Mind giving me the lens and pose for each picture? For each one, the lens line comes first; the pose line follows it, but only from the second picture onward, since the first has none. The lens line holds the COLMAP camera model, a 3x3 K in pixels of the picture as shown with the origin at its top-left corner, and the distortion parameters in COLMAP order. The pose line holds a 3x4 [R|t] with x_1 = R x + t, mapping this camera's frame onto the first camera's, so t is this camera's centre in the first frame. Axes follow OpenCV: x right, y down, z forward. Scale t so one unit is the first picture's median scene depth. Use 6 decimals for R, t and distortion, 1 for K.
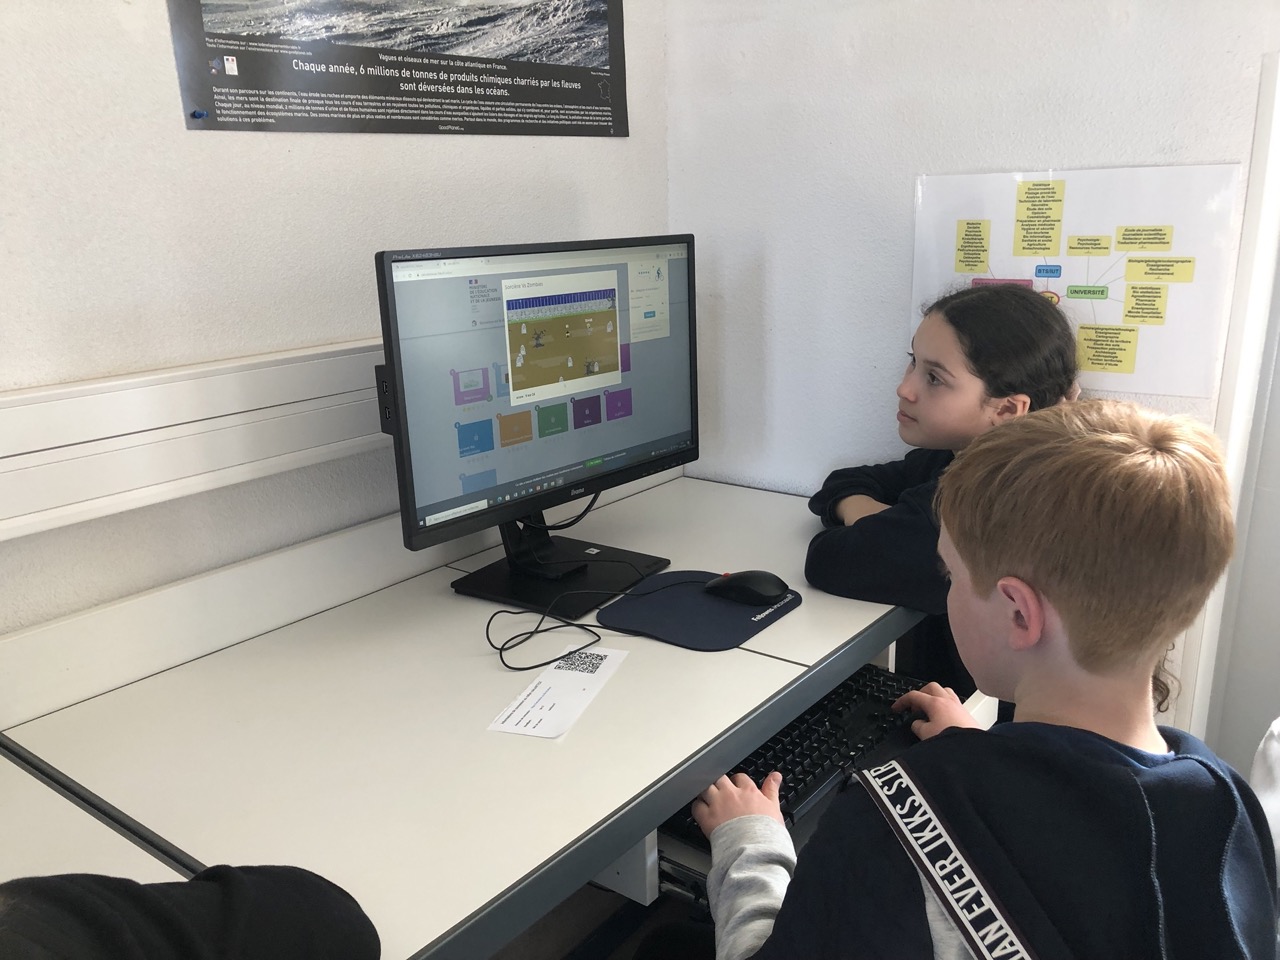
lens RADIAL K [[1062.9, 0, 641.0], [0, 1062.9, 481.8], [0, 0, 1]] dist [0.039121, -0.033109]
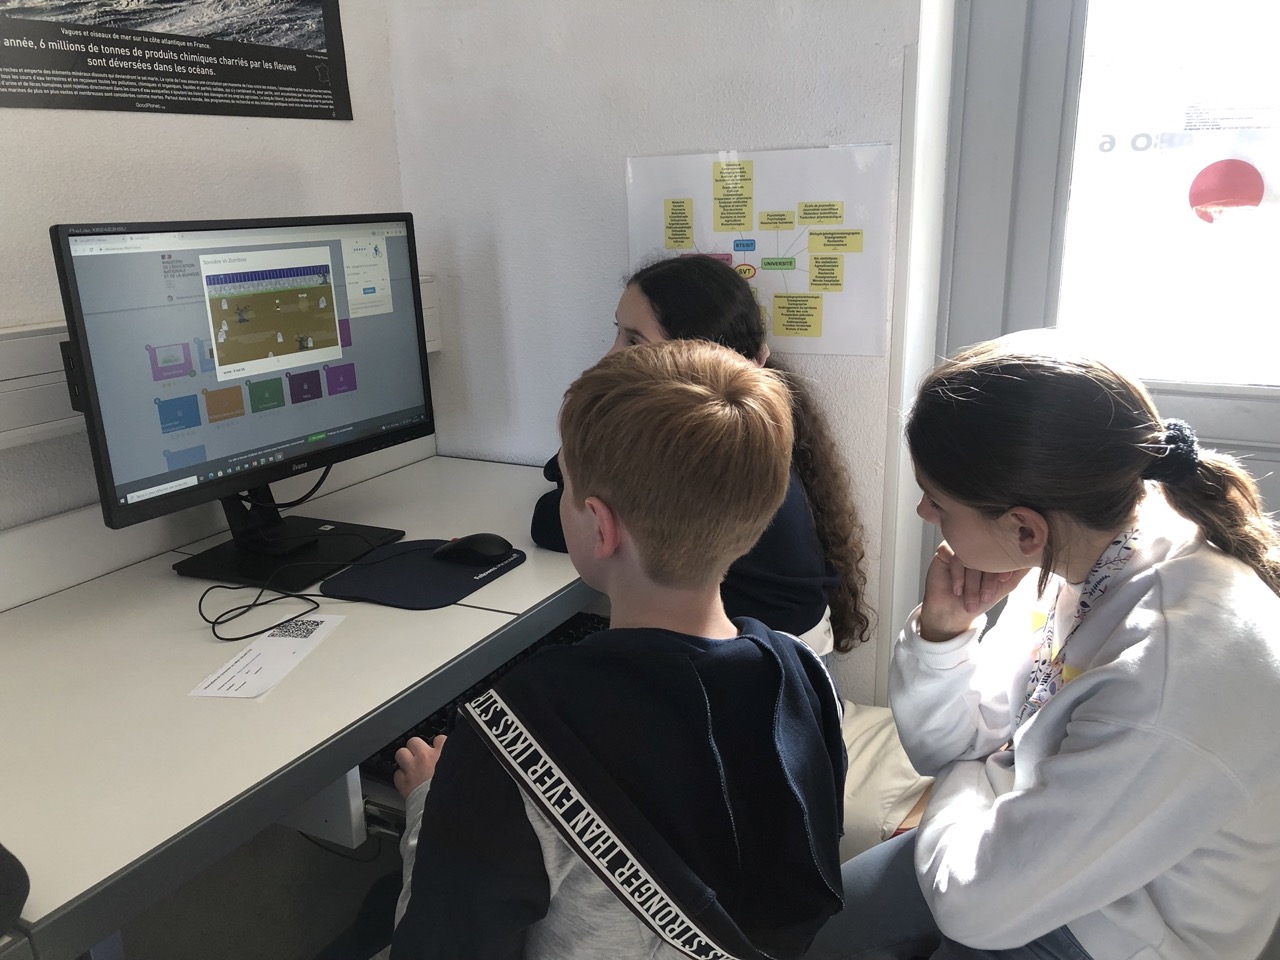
lens RADIAL K [[1062.9, 0, 639.7], [0, 1062.9, 474.6], [0, 0, 1]] dist [0.039121, -0.033109]
pose [[0.983967, -0.050492, 0.171055, 0.087069], [0.051171, 0.998690, 0.000444, 0.034124], [-0.170853, 0.008316, 0.985261, -0.054761]]
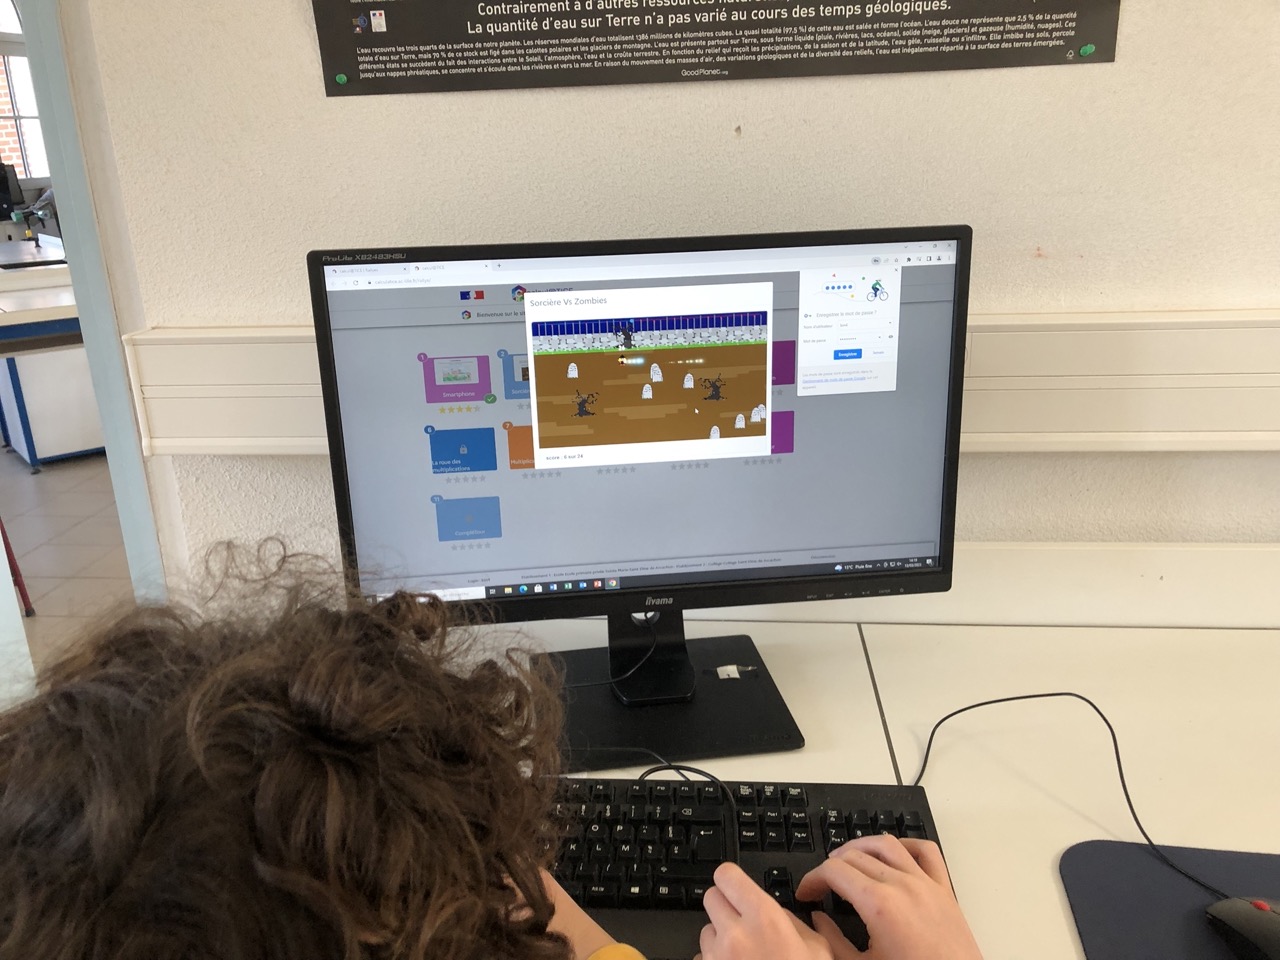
lens RADIAL K [[1062.9, 0, 629.7], [0, 1062.9, 487.7], [0, 0, 1]] dist [0.039121, -0.033109]
pose [[0.709920, 0.192275, -0.677528, 0.390928], [-0.159836, 0.980895, 0.110890, -0.140672], [0.685905, 0.029571, 0.727090, 0.497068]]
